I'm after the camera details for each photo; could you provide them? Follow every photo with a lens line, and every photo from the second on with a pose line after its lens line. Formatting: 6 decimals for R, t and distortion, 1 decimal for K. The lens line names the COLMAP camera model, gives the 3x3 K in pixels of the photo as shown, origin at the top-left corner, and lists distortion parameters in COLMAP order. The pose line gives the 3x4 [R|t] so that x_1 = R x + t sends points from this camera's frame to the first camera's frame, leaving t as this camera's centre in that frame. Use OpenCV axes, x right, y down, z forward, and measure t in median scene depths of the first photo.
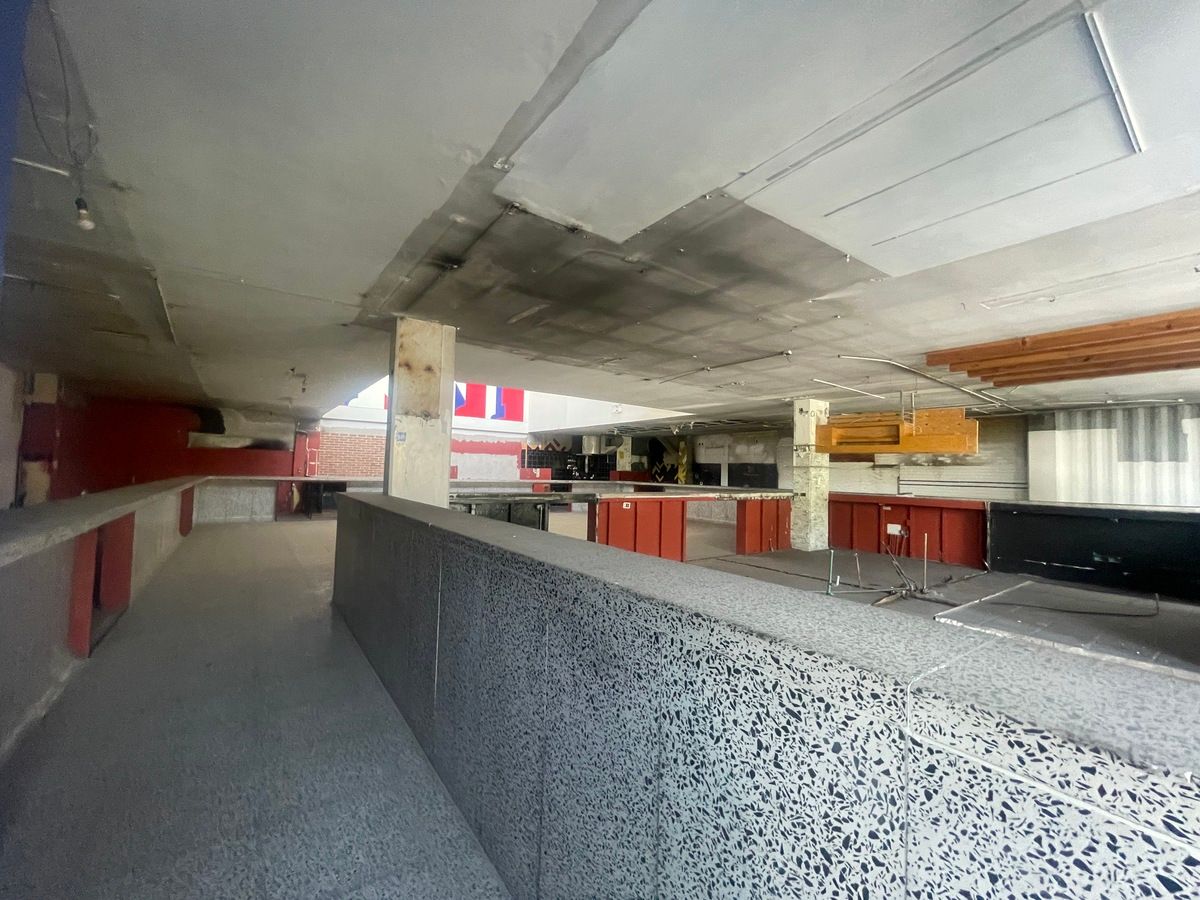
lens RADIAL K [[487.4, 0, 600.3], [0, 487.4, 448.0], [0, 0, 1]] dist [-0.001967, -0.000247]
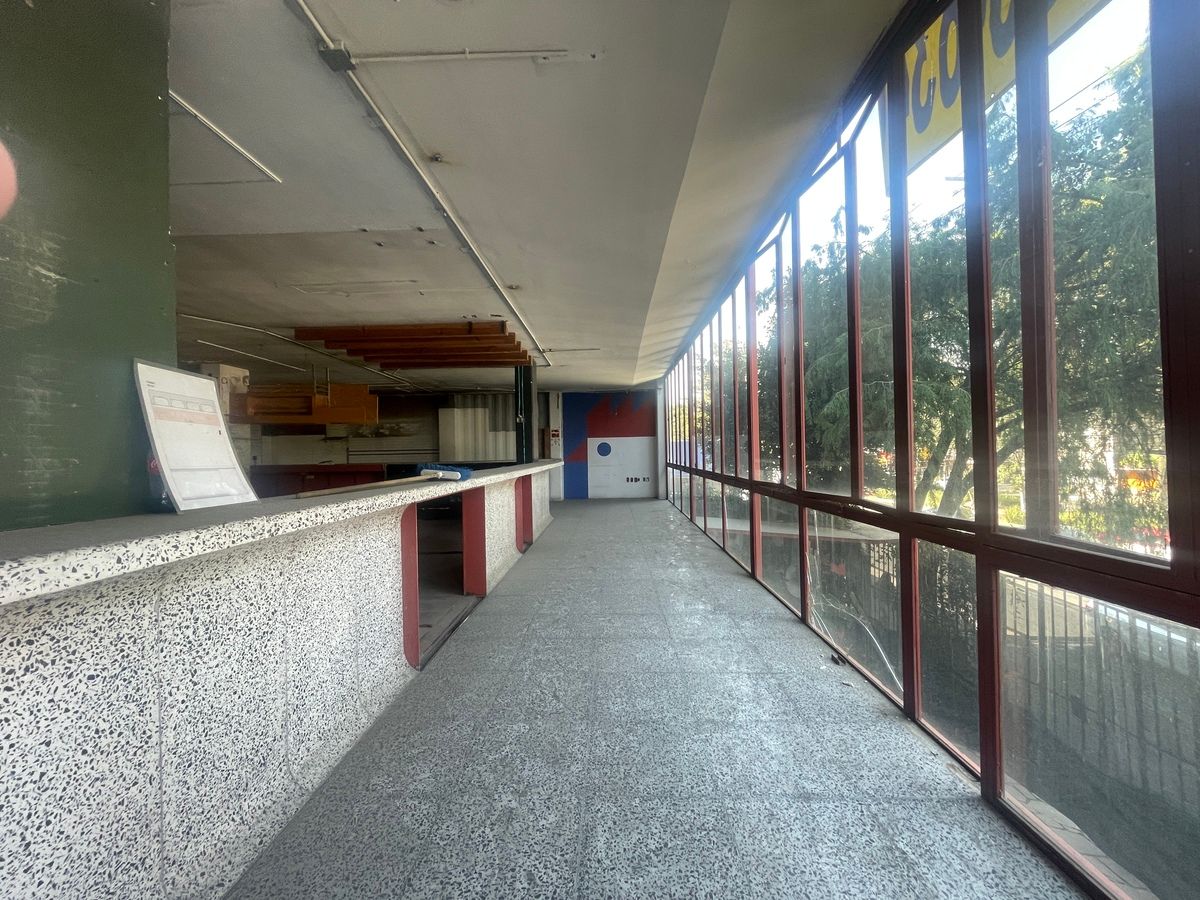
lens RADIAL K [[487.4, 0, 596.3], [0, 487.4, 454.5], [0, 0, 1]] dist [-0.001967, -0.000247]
pose [[0.615055, -0.039362, 0.787501, 0.077543], [-0.009337, 0.998320, 0.057192, 0.005656], [-0.788429, -0.042529, 0.613654, -0.066555]]
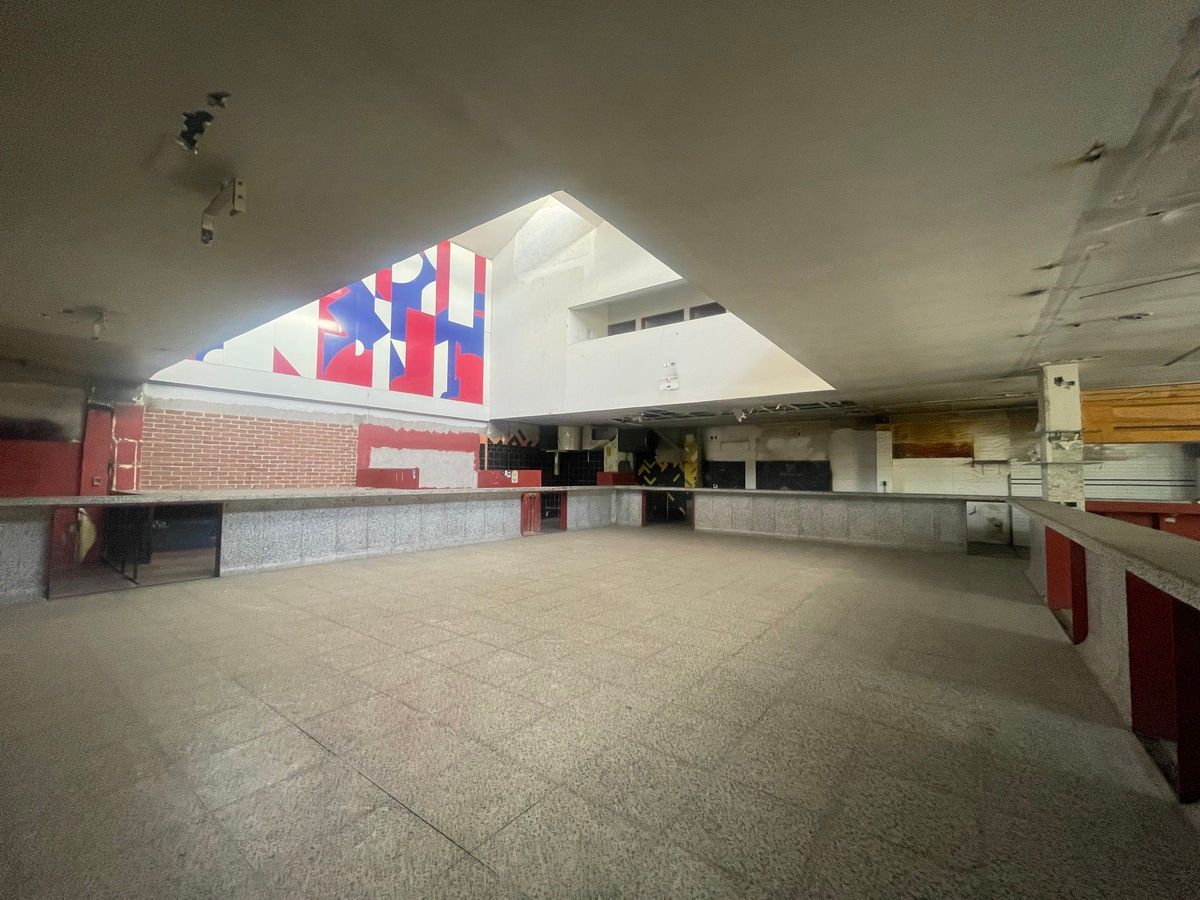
lens RADIAL K [[487.4, 0, 602.8], [0, 487.4, 450.2], [0, 0, 1]] dist [-0.001967, -0.000247]
pose [[0.954089, -0.001479, 0.299521, -0.224397], [-0.000179, 0.999985, 0.005508, 0.009248], [-0.299524, -0.005309, 0.954074, 0.304004]]
